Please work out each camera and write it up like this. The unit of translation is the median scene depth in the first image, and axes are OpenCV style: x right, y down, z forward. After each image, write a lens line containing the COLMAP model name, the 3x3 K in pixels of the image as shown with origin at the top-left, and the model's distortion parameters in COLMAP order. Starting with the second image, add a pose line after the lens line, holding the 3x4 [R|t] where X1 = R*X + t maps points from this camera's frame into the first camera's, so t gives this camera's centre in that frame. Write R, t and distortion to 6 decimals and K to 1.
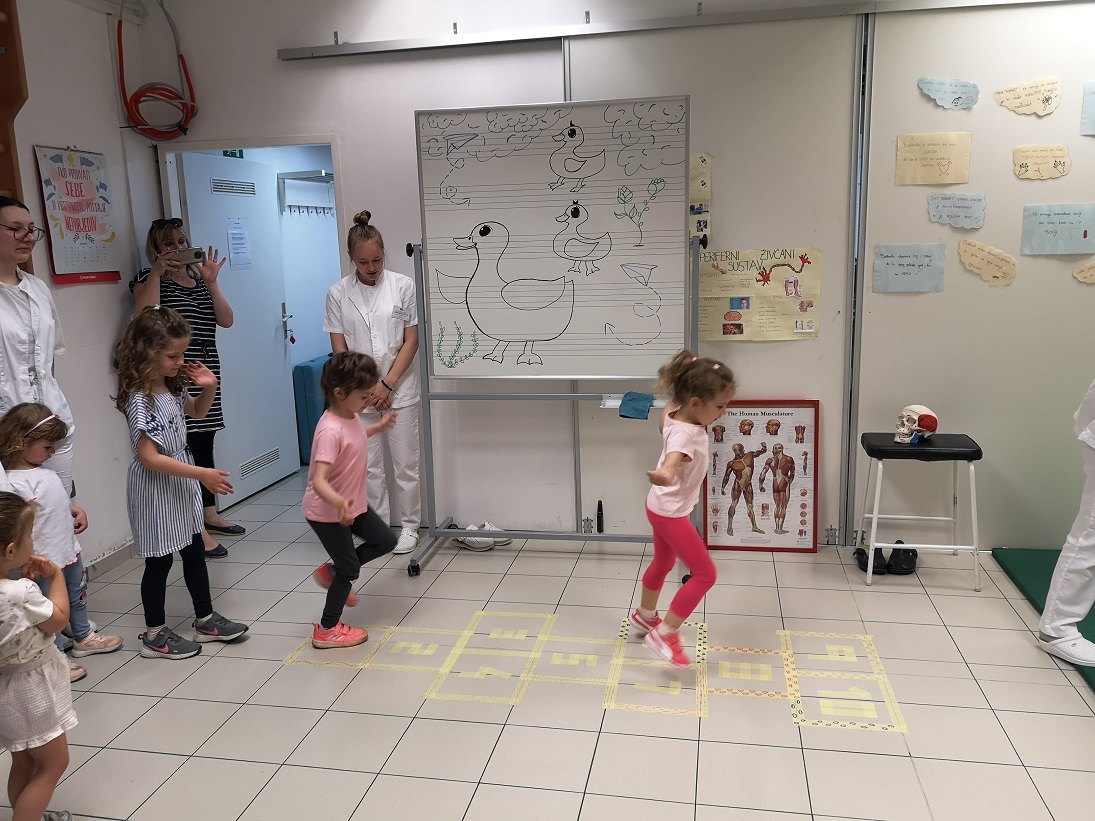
lens RADIAL K [[864.5, 0, 547.5], [0, 864.5, 410.5], [0, 0, 1]] dist [0.073179, -0.136750]
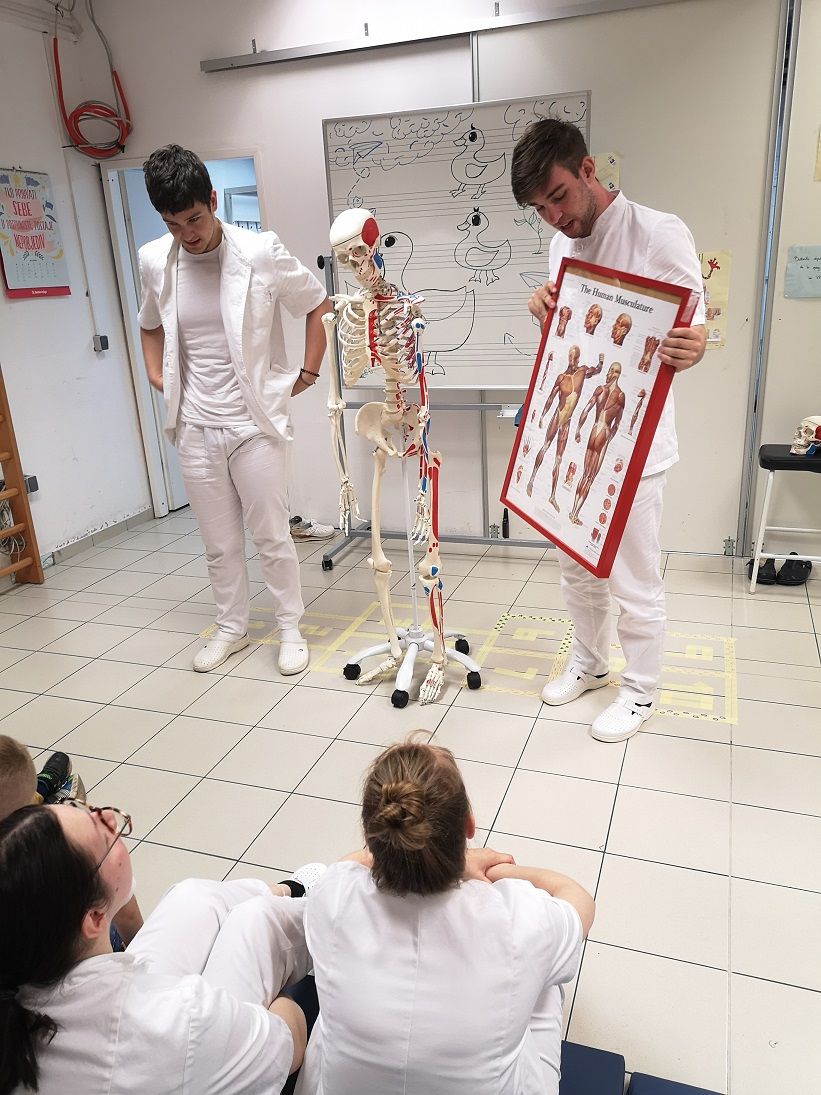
lens RADIAL K [[840.2, 0, 410.5], [0, 840.2, 547.5], [0, 0, 1]] dist [0.071226, -0.075670]
pose [[0.988148, 0.032694, -0.149980, 0.112898], [-0.011426, 0.990011, 0.140526, 0.010488], [0.153076, -0.137146, 0.978651, -0.028468]]
